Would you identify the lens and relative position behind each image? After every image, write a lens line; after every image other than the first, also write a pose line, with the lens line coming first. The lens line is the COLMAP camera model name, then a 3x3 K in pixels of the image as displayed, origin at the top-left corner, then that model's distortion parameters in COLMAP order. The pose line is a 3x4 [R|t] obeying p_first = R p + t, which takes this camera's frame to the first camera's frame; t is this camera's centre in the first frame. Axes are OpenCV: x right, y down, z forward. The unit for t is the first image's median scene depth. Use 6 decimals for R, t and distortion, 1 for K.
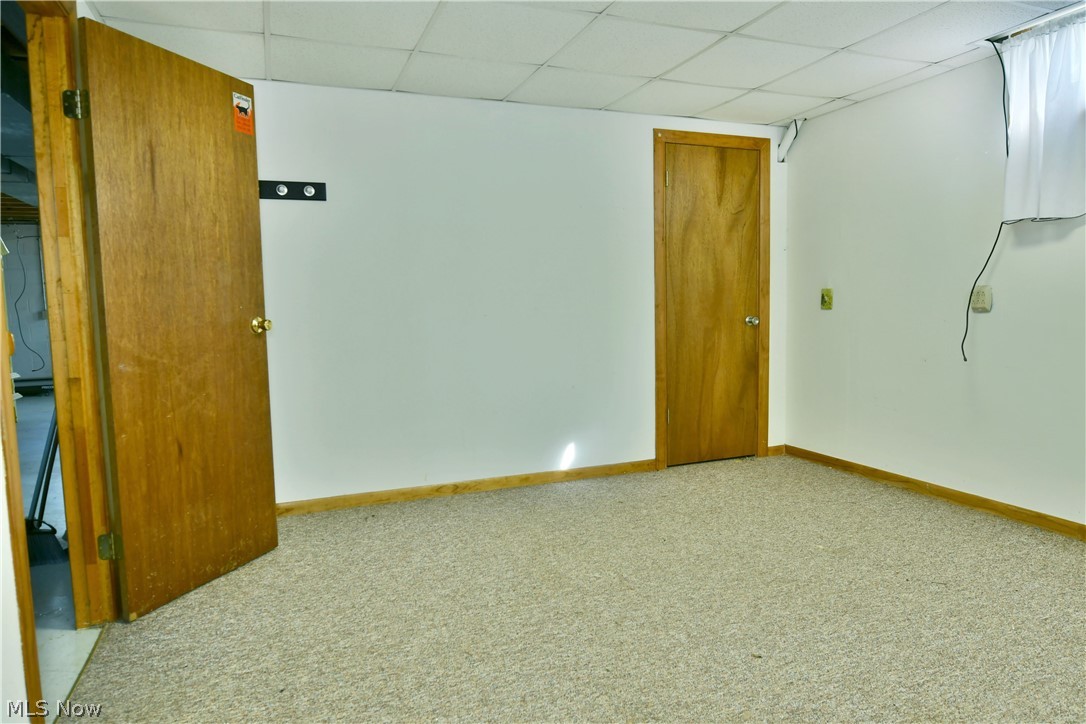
lens RADIAL K [[669.5, 0, 539.4], [0, 669.5, 361.8], [0, 0, 1]] dist [-0.011179, -0.004109]
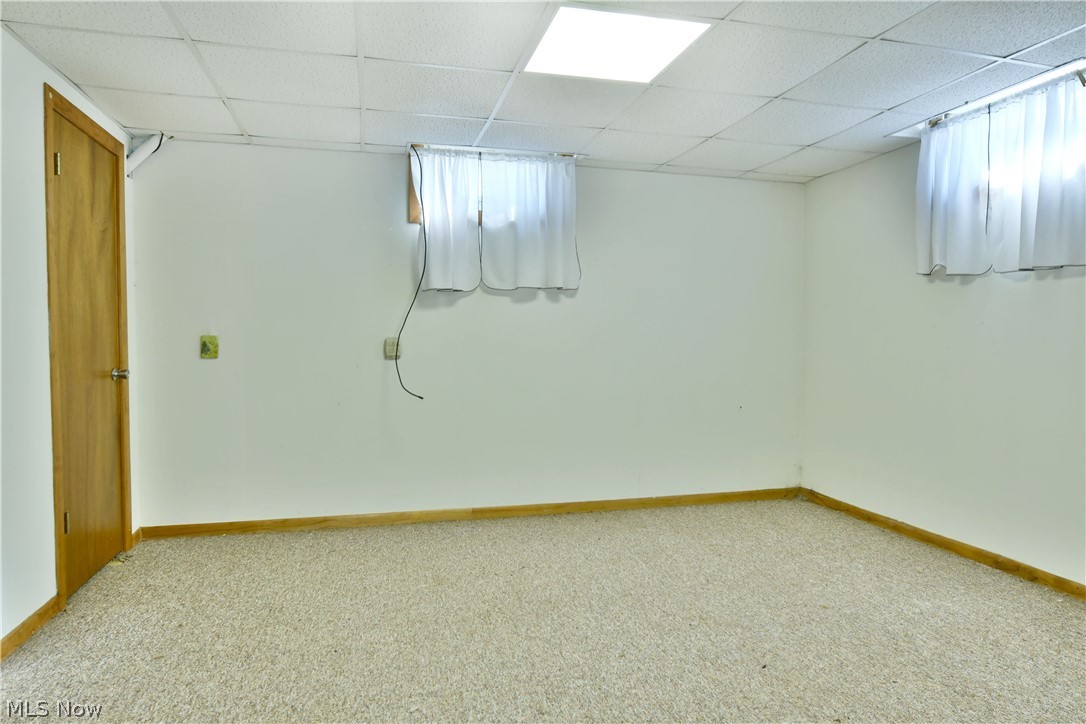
lens RADIAL K [[669.5, 0, 540.3], [0, 669.5, 363.0], [0, 0, 1]] dist [-0.011179, -0.004109]
pose [[0.124666, -0.013695, 0.992104, -0.414477], [0.084322, 0.996434, 0.003159, -0.039646], [-0.988609, 0.083263, 0.125377, 0.471972]]
